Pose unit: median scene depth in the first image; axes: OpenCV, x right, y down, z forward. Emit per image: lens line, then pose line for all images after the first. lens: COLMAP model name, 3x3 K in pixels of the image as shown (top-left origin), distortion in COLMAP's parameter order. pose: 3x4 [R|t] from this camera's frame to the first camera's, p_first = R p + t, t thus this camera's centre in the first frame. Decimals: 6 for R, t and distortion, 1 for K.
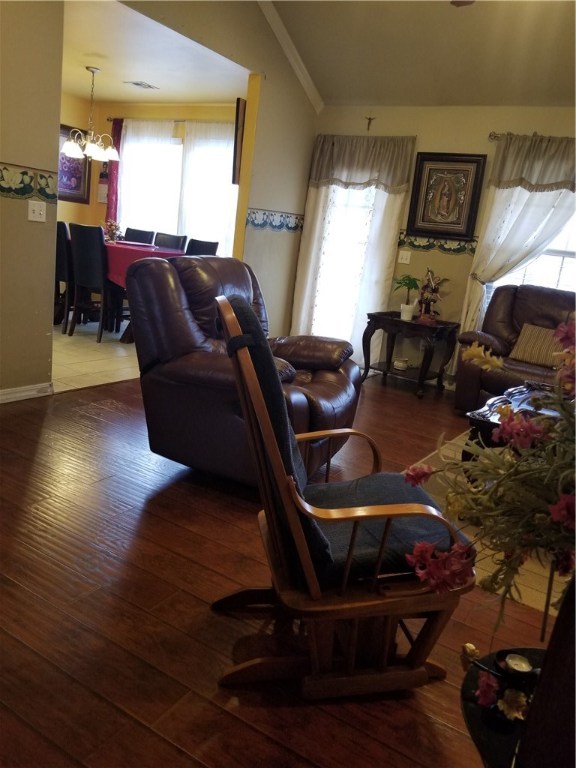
lens RADIAL K [[596.8, 0, 287.9], [0, 596.8, 376.4], [0, 0, 1]] dist [0.053334, -0.101496]
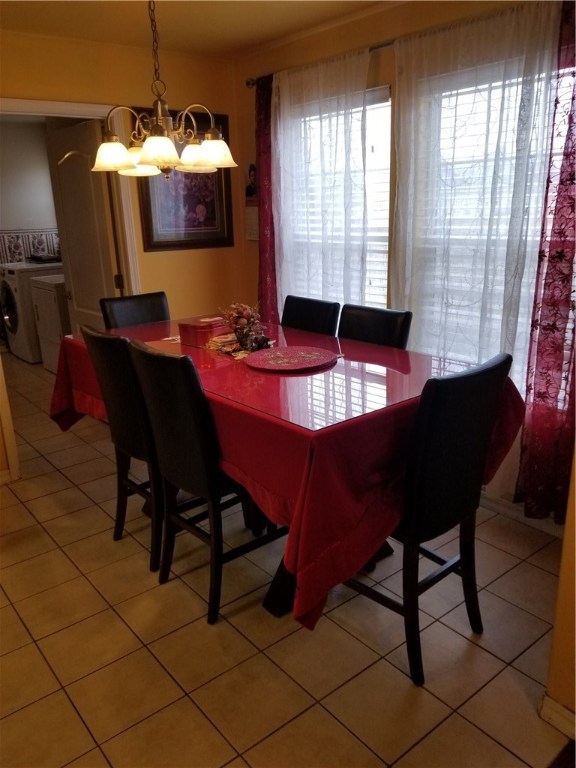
lens RADIAL K [[596.8, 0, 288.2], [0, 596.8, 383.3], [0, 0, 1]] dist [0.053334, -0.101496]
pose [[0.931139, -0.044652, -0.361920, -0.036792], [0.061565, 0.997478, 0.035328, -0.076240], [0.359430, -0.055176, 0.931539, 0.212691]]
